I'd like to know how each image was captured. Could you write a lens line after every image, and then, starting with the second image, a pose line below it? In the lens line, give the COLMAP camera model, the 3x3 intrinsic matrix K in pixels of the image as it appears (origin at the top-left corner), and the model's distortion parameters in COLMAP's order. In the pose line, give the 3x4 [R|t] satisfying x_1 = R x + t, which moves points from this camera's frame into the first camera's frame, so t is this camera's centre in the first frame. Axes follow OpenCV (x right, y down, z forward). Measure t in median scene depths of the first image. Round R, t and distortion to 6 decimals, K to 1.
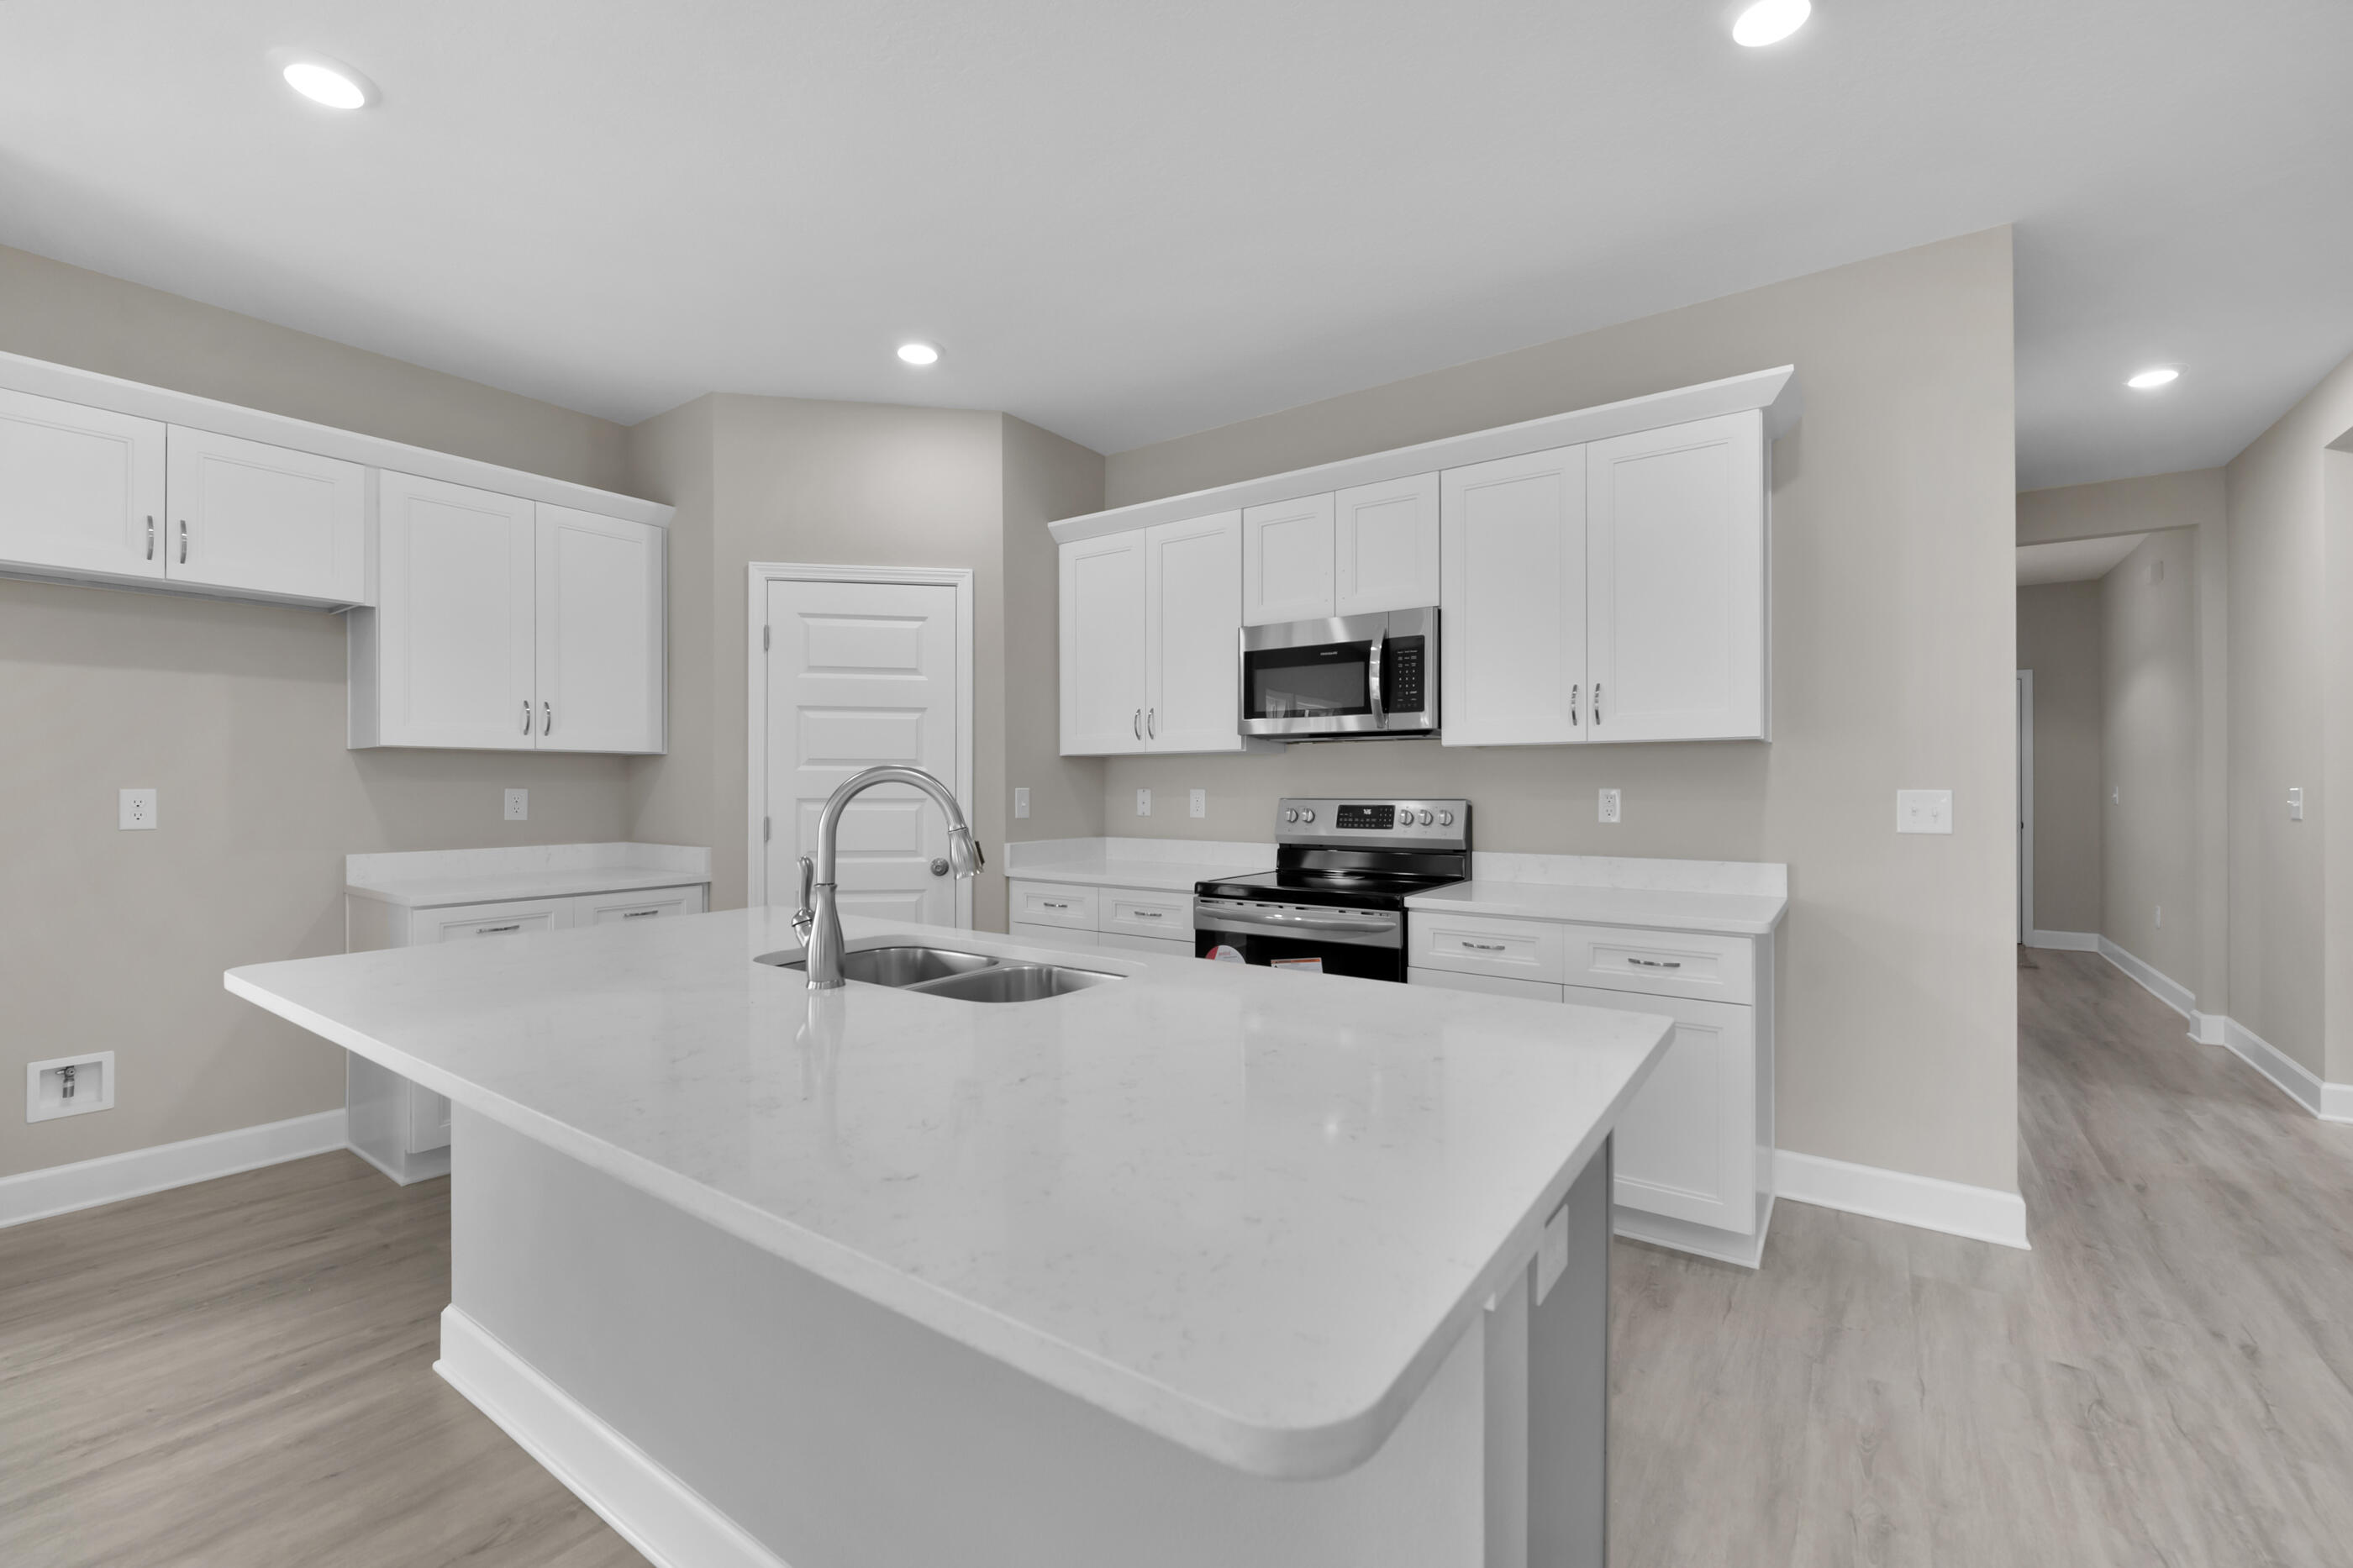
lens RADIAL K [[978.1, 0, 1126.6], [0, 978.1, 776.4], [0, 0, 1]] dist [-0.002550, -0.002070]
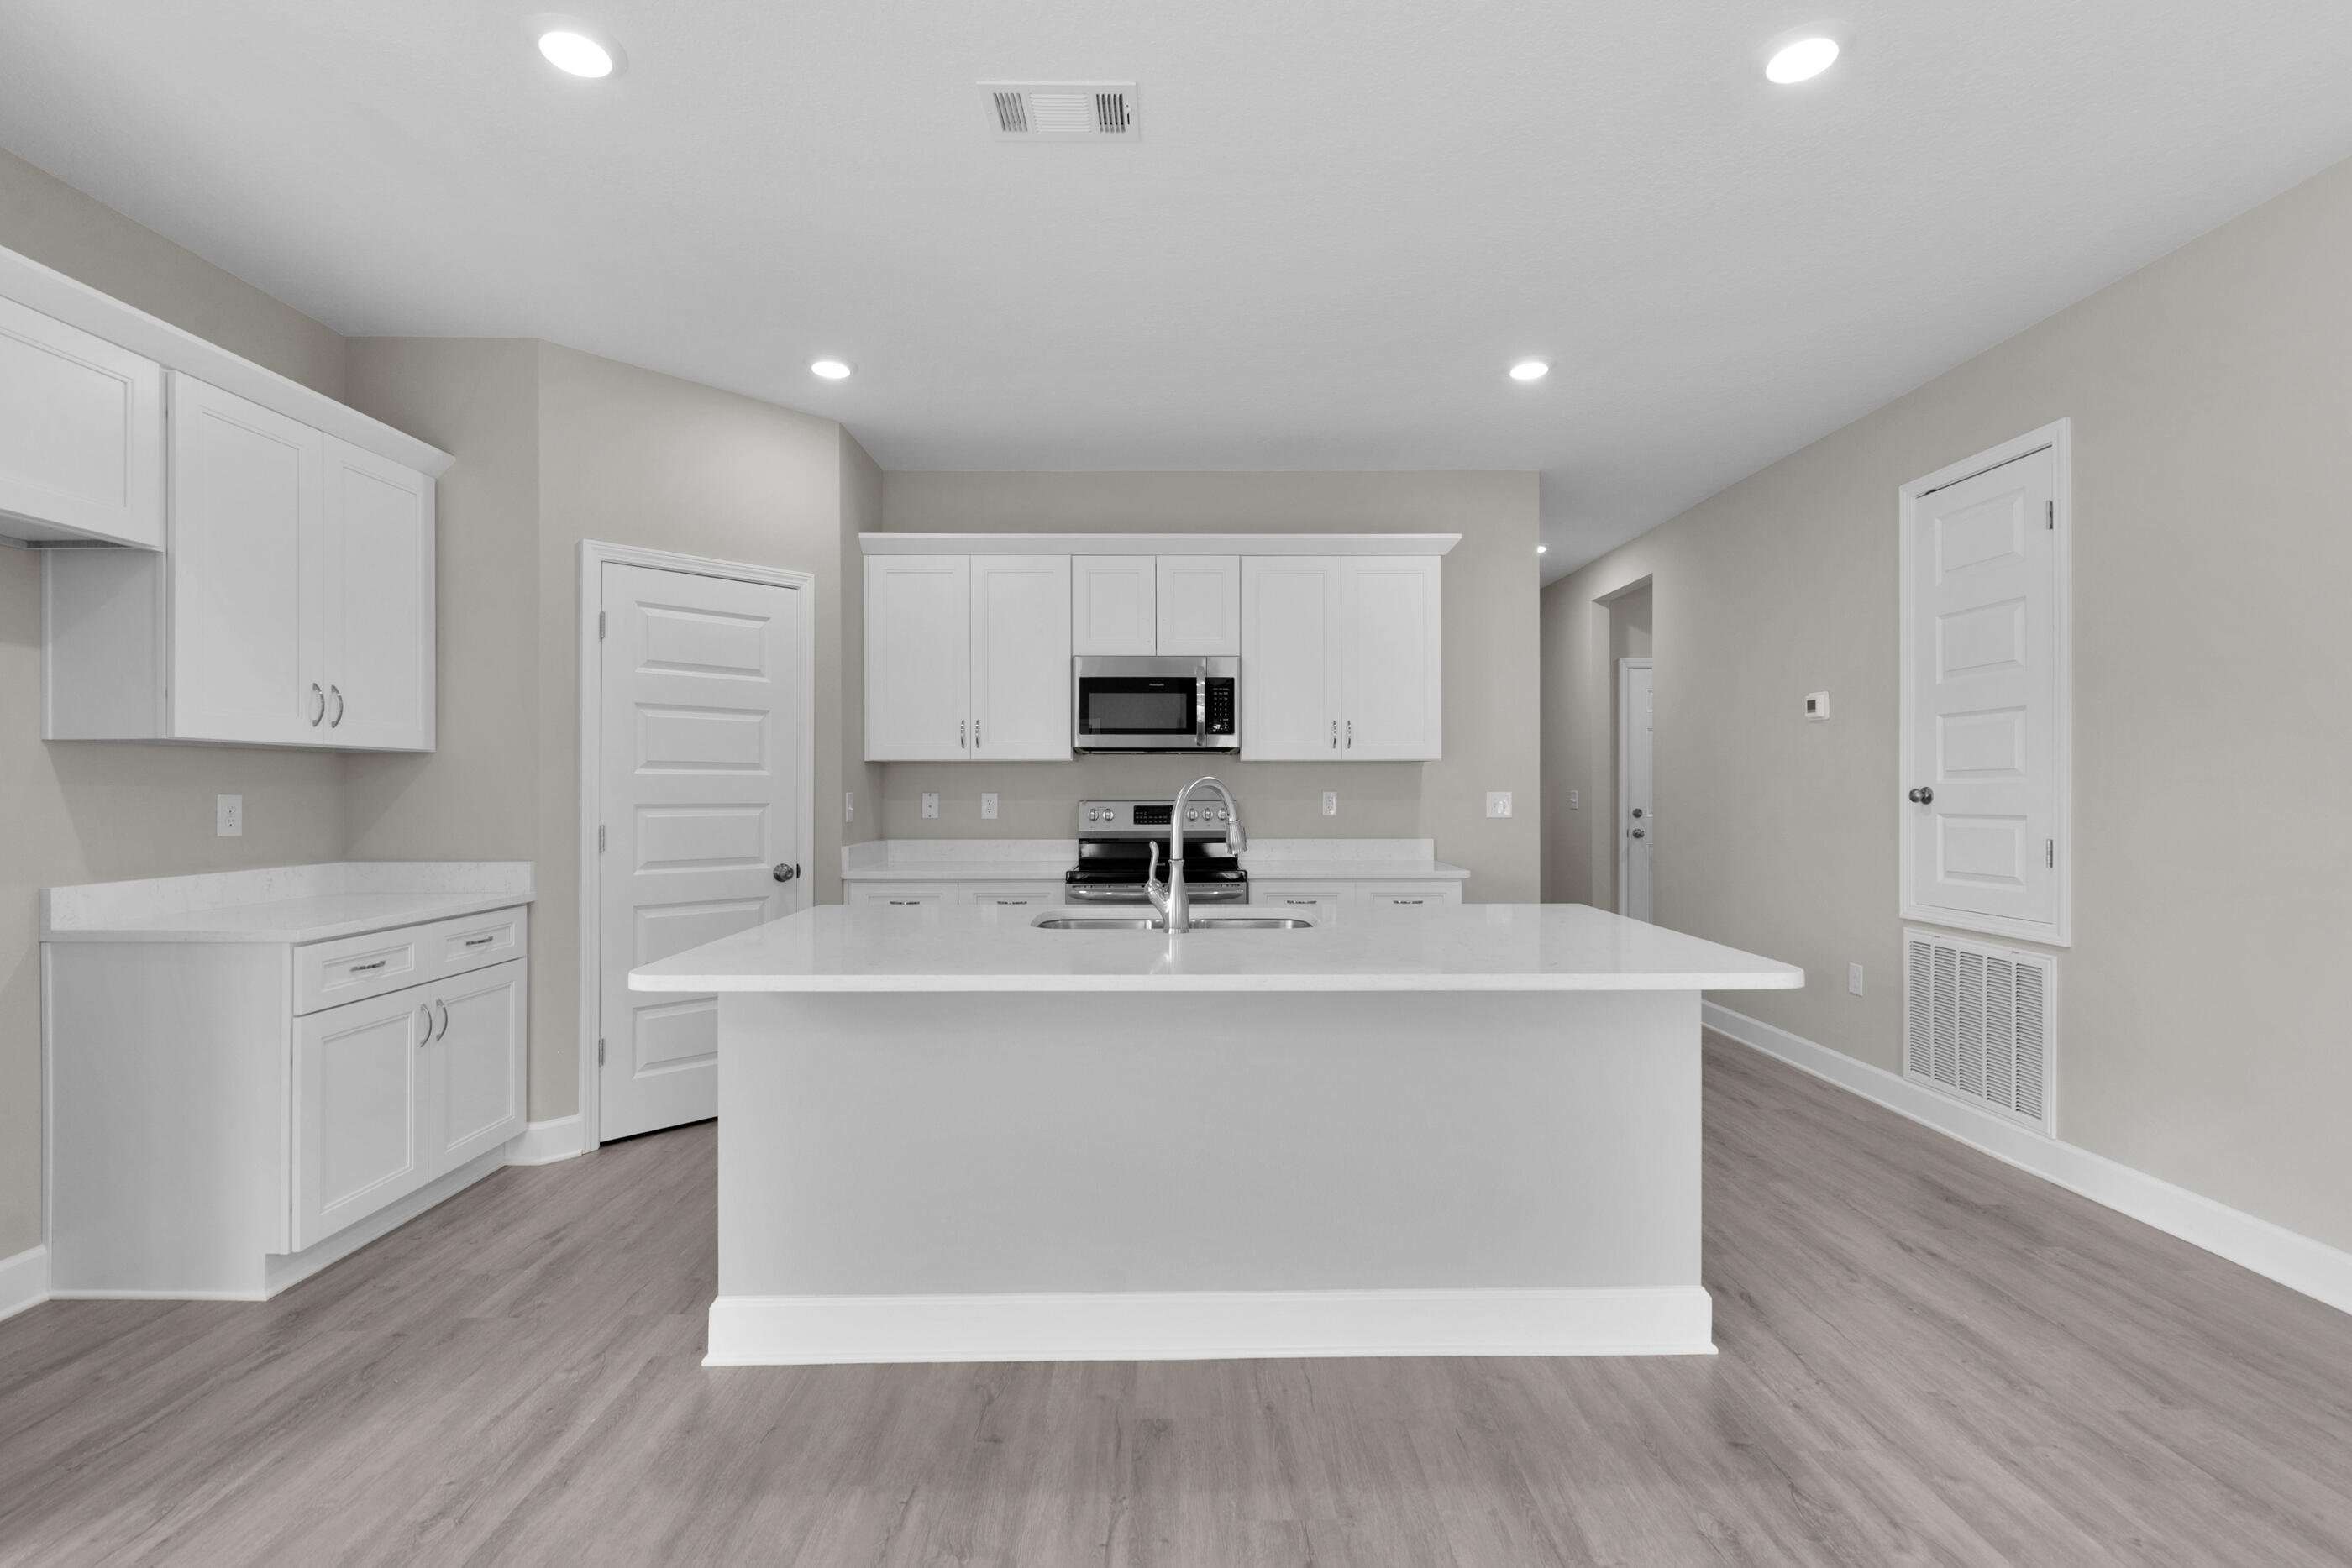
lens RADIAL K [[1084.6, 0, 1156.3], [0, 1084.6, 779.9], [0, 0, 1]] dist [-0.016574, 0.000357]
pose [[0.795906, 0.004414, 0.605404, -0.599155], [-0.005214, 0.999986, -0.000436, -0.002476], [-0.605397, -0.002810, 0.795919, -0.103601]]
